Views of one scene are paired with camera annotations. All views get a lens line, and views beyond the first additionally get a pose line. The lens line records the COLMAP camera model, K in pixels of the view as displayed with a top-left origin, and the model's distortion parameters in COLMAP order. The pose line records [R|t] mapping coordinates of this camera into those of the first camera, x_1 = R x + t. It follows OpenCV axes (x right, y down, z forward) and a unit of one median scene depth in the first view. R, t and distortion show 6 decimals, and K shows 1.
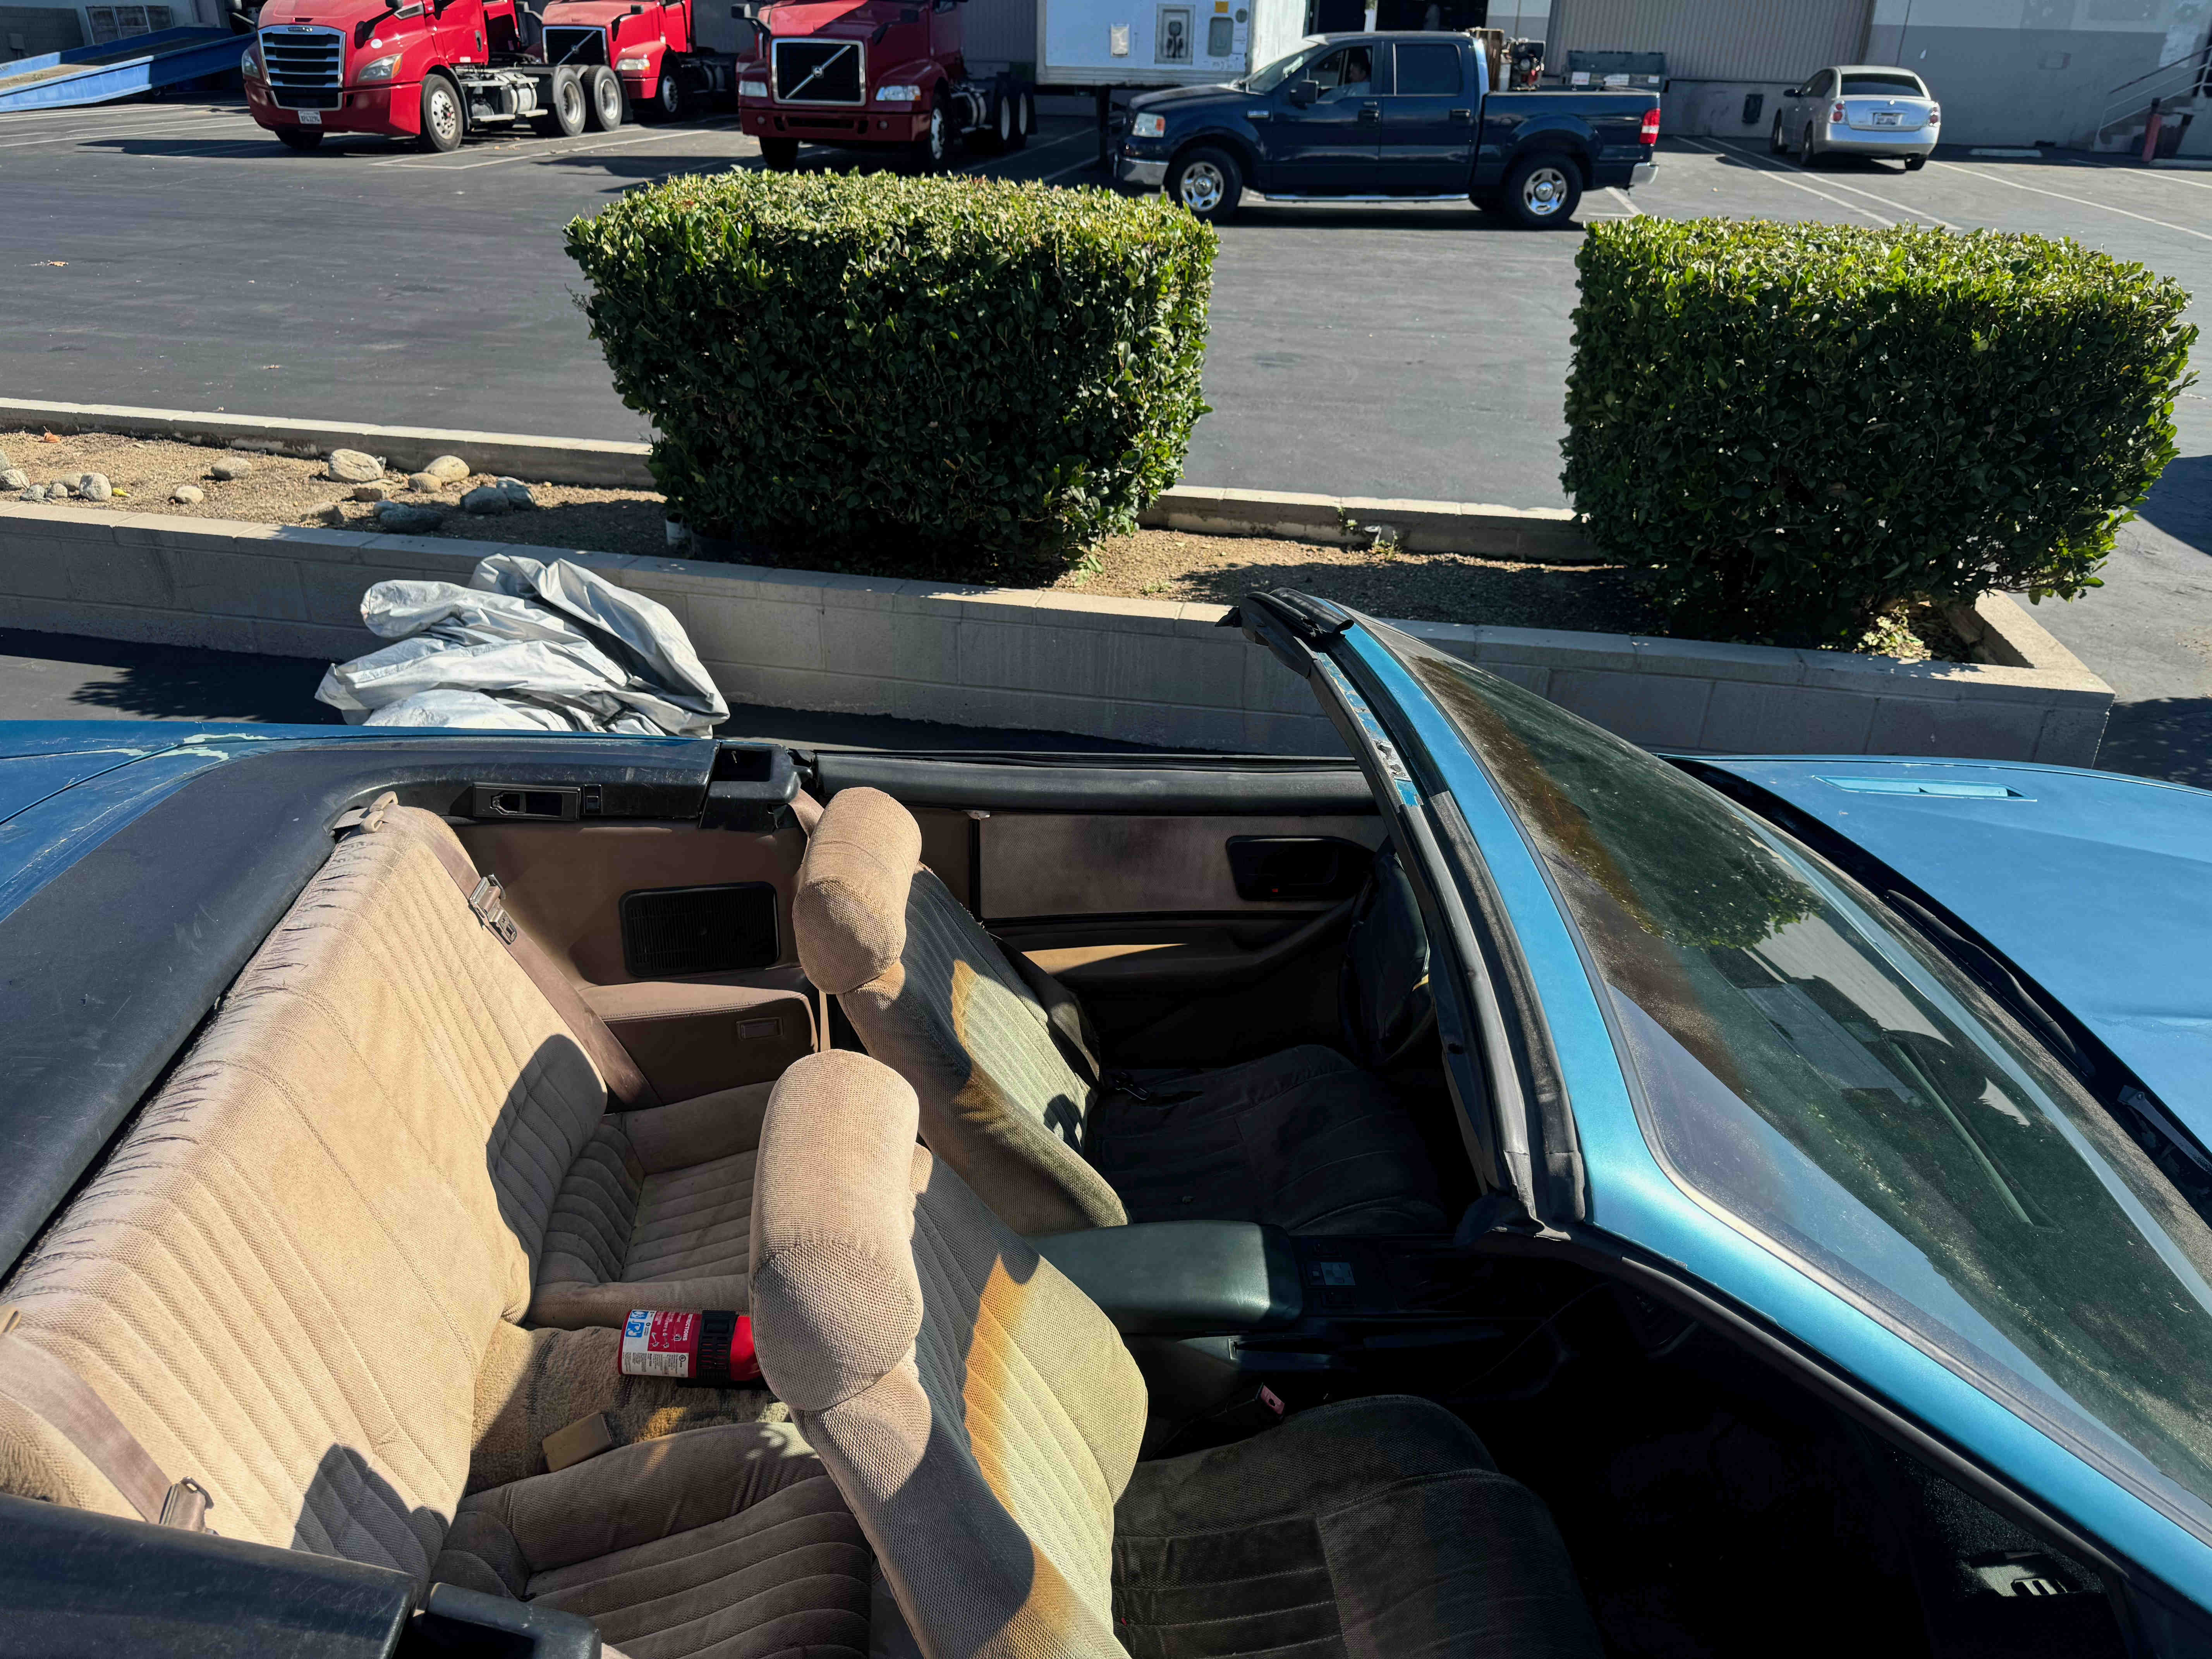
lens RADIAL K [[1679.8, 0, 1104.7], [0, 1679.8, 828.3], [0, 0, 1]] dist [0.025487, -0.029272]
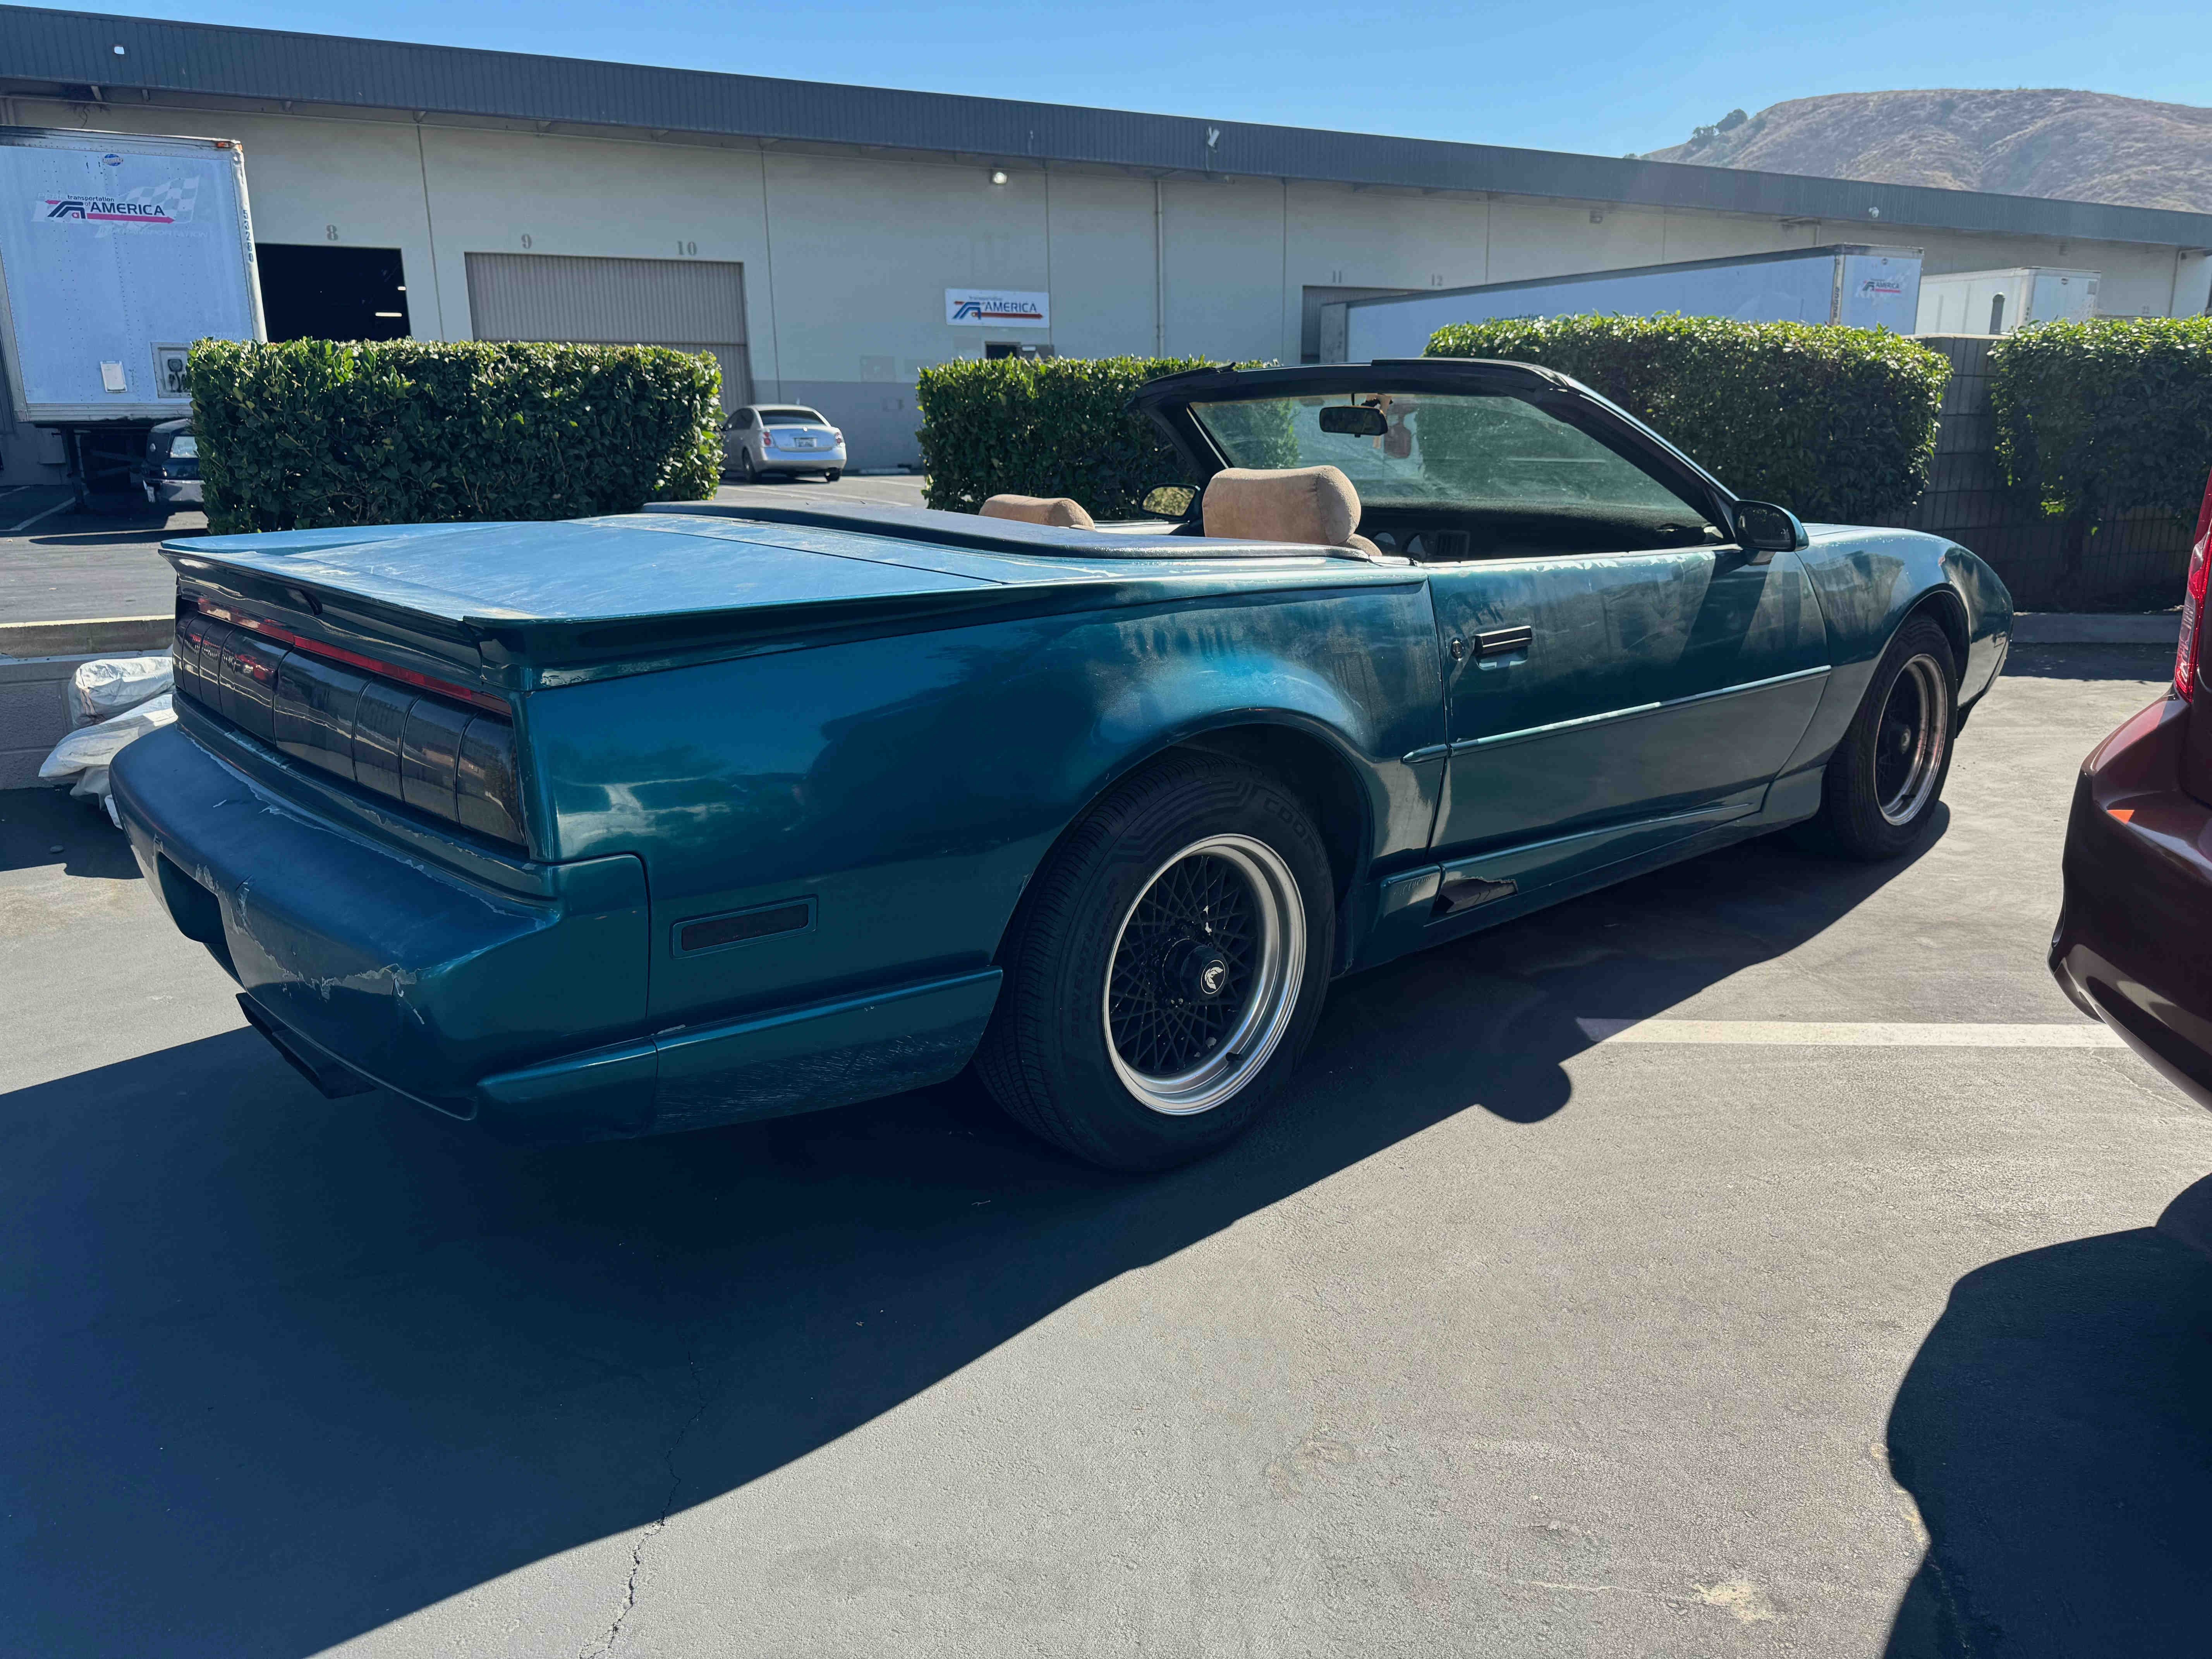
lens RADIAL K [[1679.8, 0, 1111.2], [0, 1679.8, 828.3], [0, 0, 1]] dist [0.025487, -0.029272]
pose [[0.811696, -0.171055, 0.558471, -0.407015], [0.278592, 0.953764, -0.112783, 0.203467], [-0.513357, 0.247131, 0.821822, -0.154030]]
